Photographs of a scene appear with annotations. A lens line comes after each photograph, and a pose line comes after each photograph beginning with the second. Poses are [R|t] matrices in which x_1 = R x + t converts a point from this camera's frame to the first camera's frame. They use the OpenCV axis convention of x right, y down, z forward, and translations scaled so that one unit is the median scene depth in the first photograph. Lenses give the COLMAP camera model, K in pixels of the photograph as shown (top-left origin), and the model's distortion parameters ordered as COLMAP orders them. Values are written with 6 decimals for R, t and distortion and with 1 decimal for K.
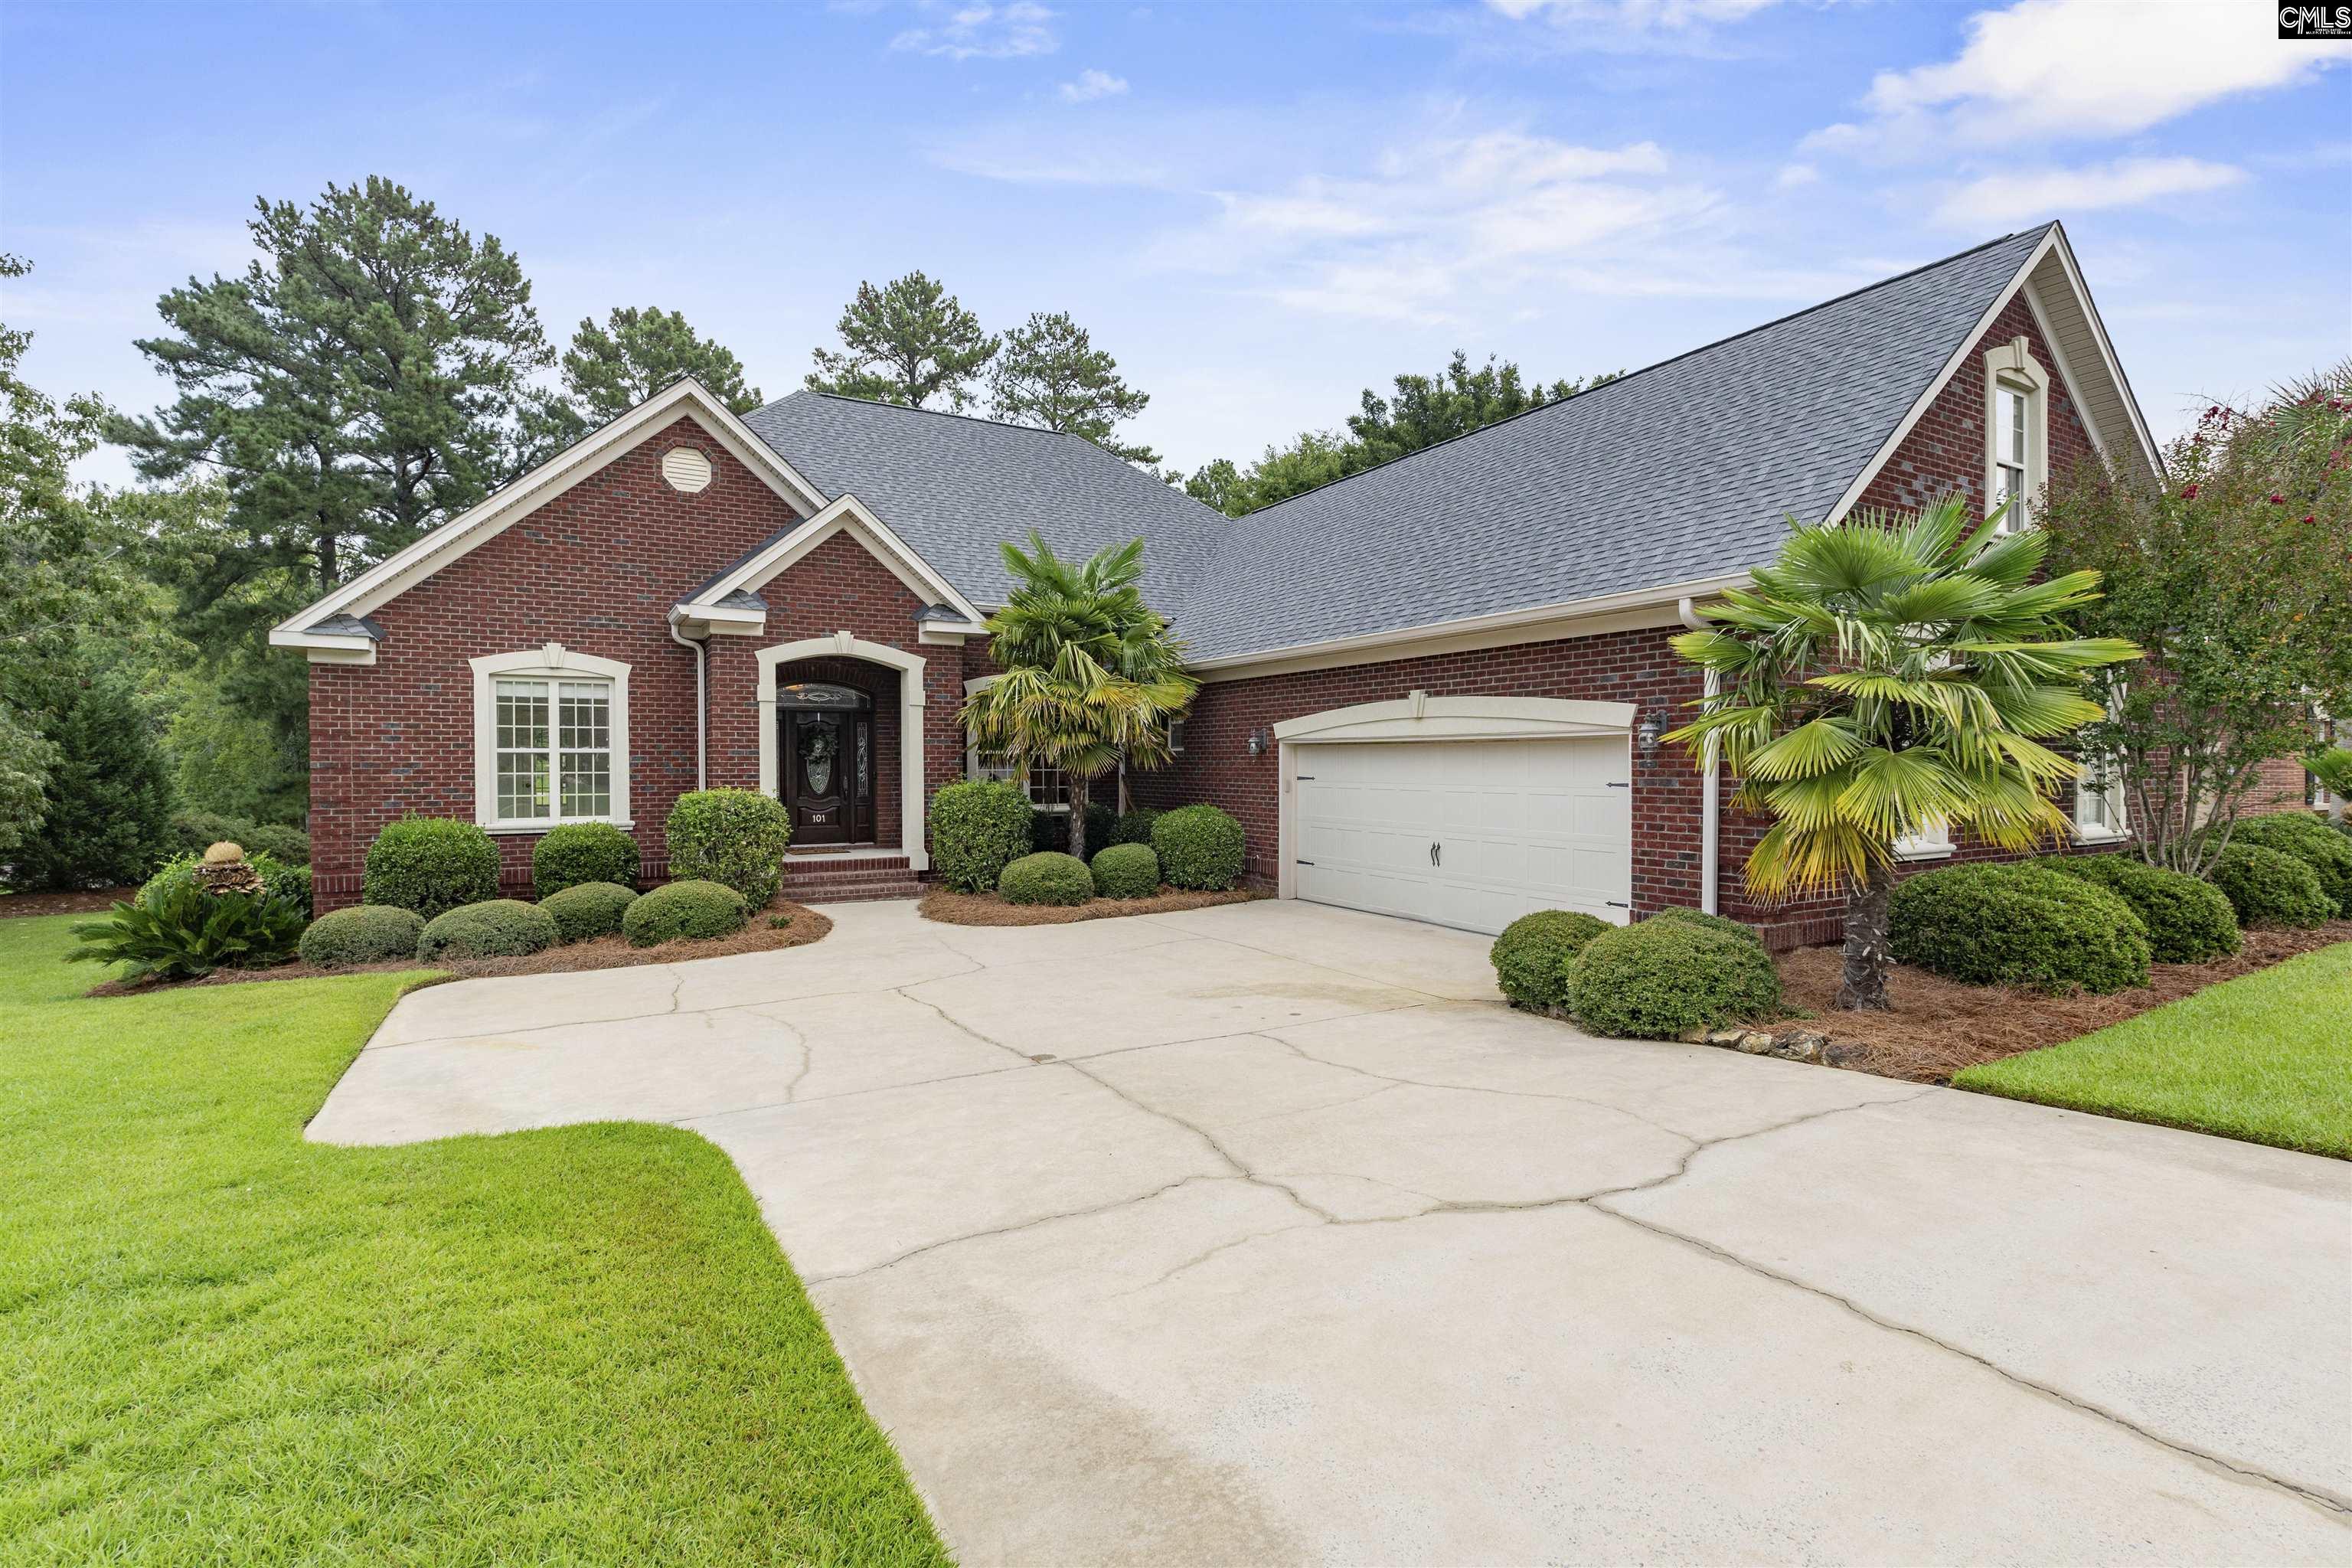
lens RADIAL K [[1076.3, 0, 1172.2], [0, 1076.3, 776.5], [0, 0, 1]] dist [-0.006077, -0.000669]
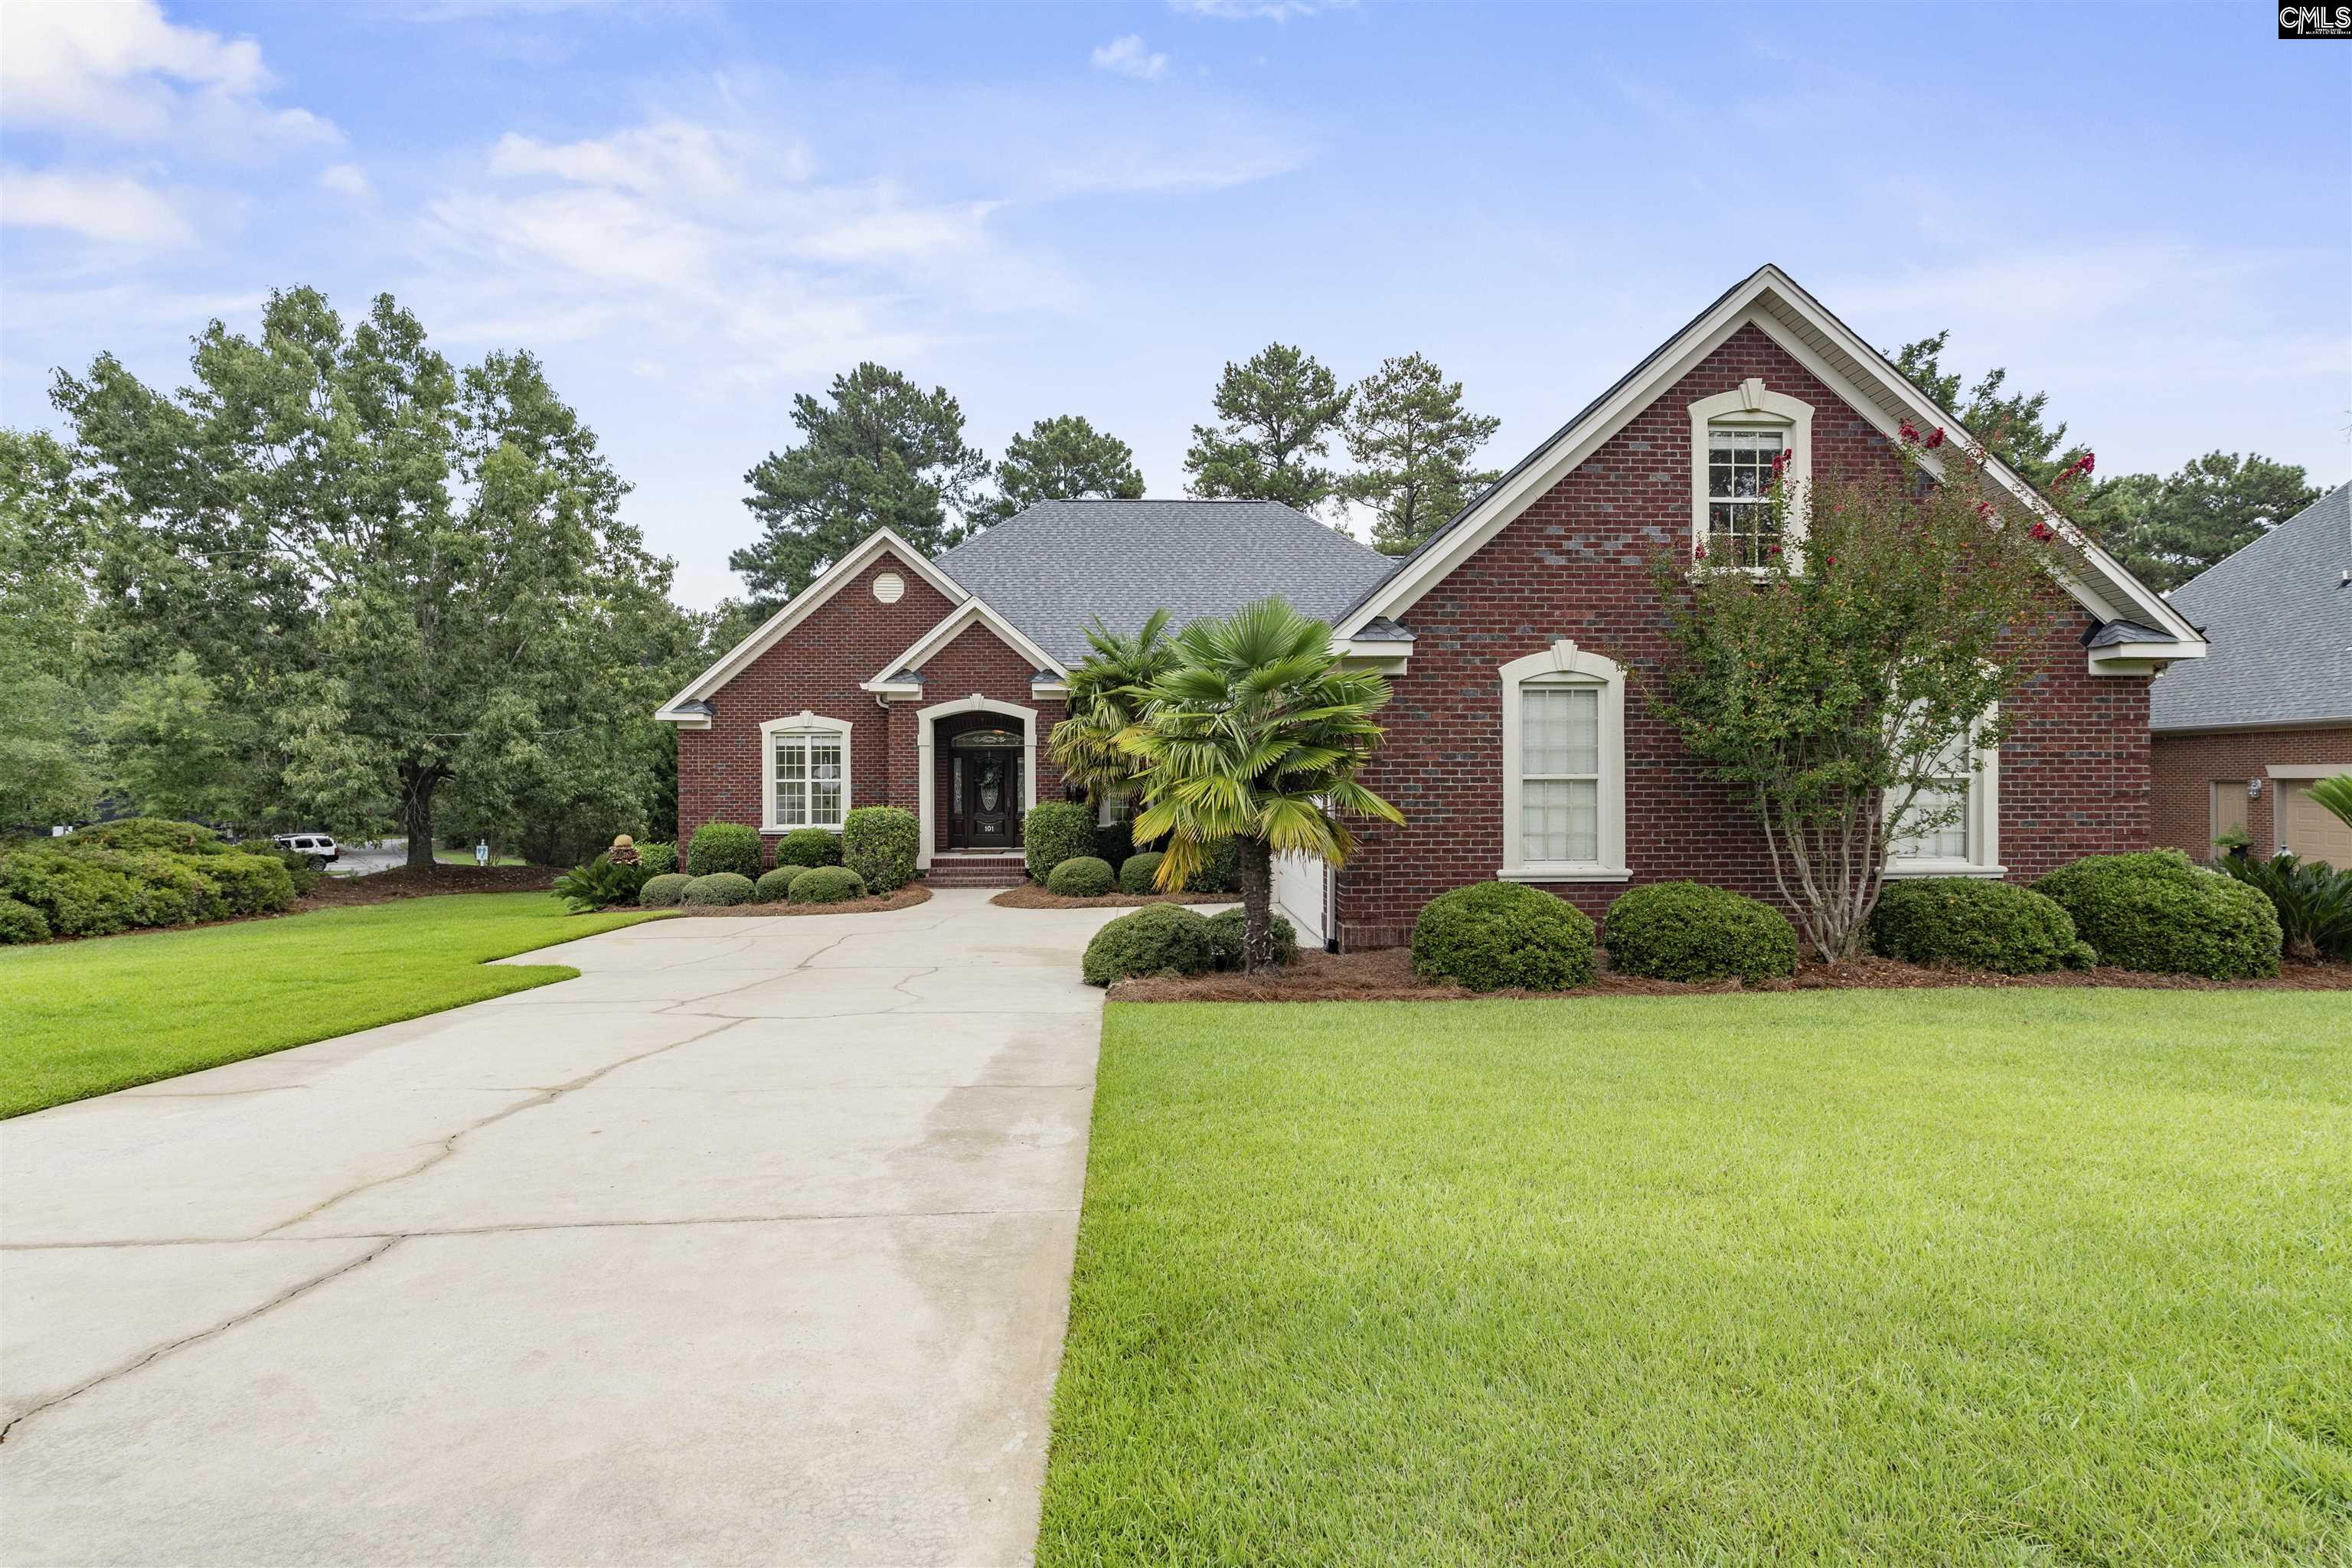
lens RADIAL K [[1076.3, 0, 1179.1], [0, 1076.3, 787.9], [0, 0, 1]] dist [-0.006077, -0.000669]
pose [[0.889731, 0.001367, -0.456483, 0.549115], [-0.003278, 0.999989, -0.003395, -0.009486], [0.456473, 0.004517, 0.889726, -0.114267]]
